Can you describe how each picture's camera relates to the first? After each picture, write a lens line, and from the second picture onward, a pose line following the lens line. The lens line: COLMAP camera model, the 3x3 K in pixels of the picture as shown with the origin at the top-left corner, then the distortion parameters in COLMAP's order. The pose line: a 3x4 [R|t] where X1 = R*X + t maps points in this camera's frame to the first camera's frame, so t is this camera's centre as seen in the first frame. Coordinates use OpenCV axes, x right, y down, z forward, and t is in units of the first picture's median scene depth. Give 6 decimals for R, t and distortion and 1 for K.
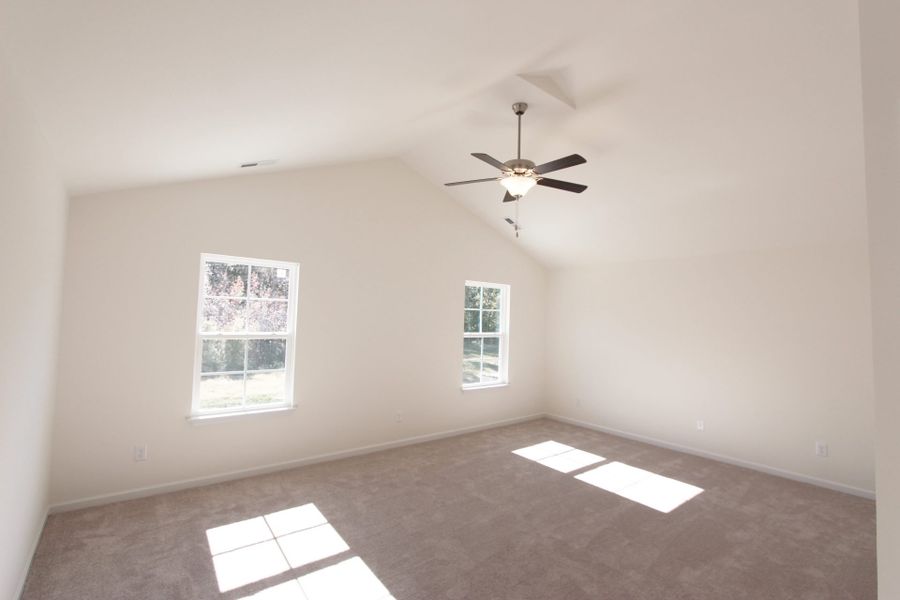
lens RADIAL K [[415.5, 0, 456.2], [0, 415.5, 296.7], [0, 0, 1]] dist [-0.015814, 0.001104]
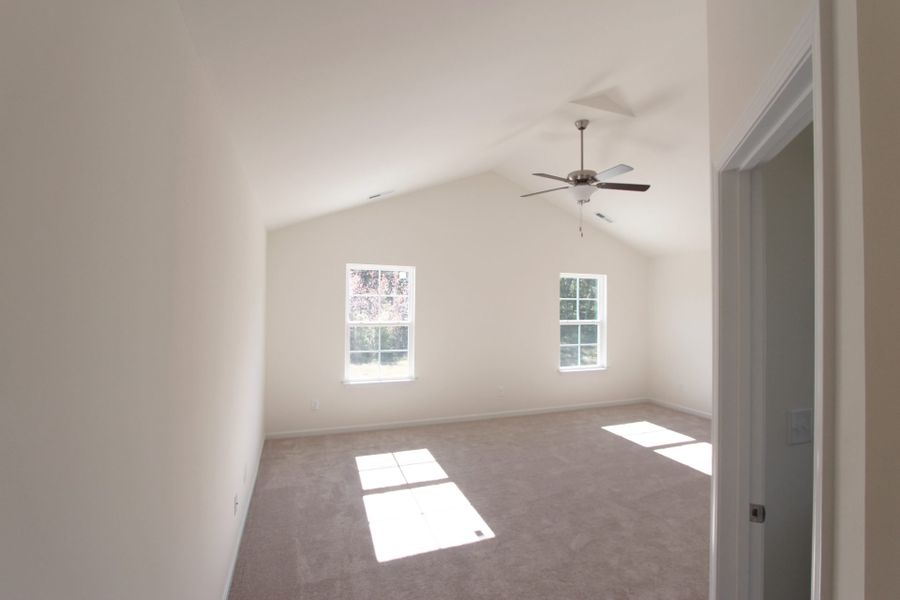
lens RADIAL K [[415.5, 0, 456.2], [0, 415.5, 296.7], [0, 0, 1]] dist [-0.015814, 0.001104]
pose [[0.950173, -0.027844, -0.310476, 0.157178], [0.034969, 0.999237, 0.017406, -0.007793], [0.309754, -0.027396, 0.950422, -0.205464]]
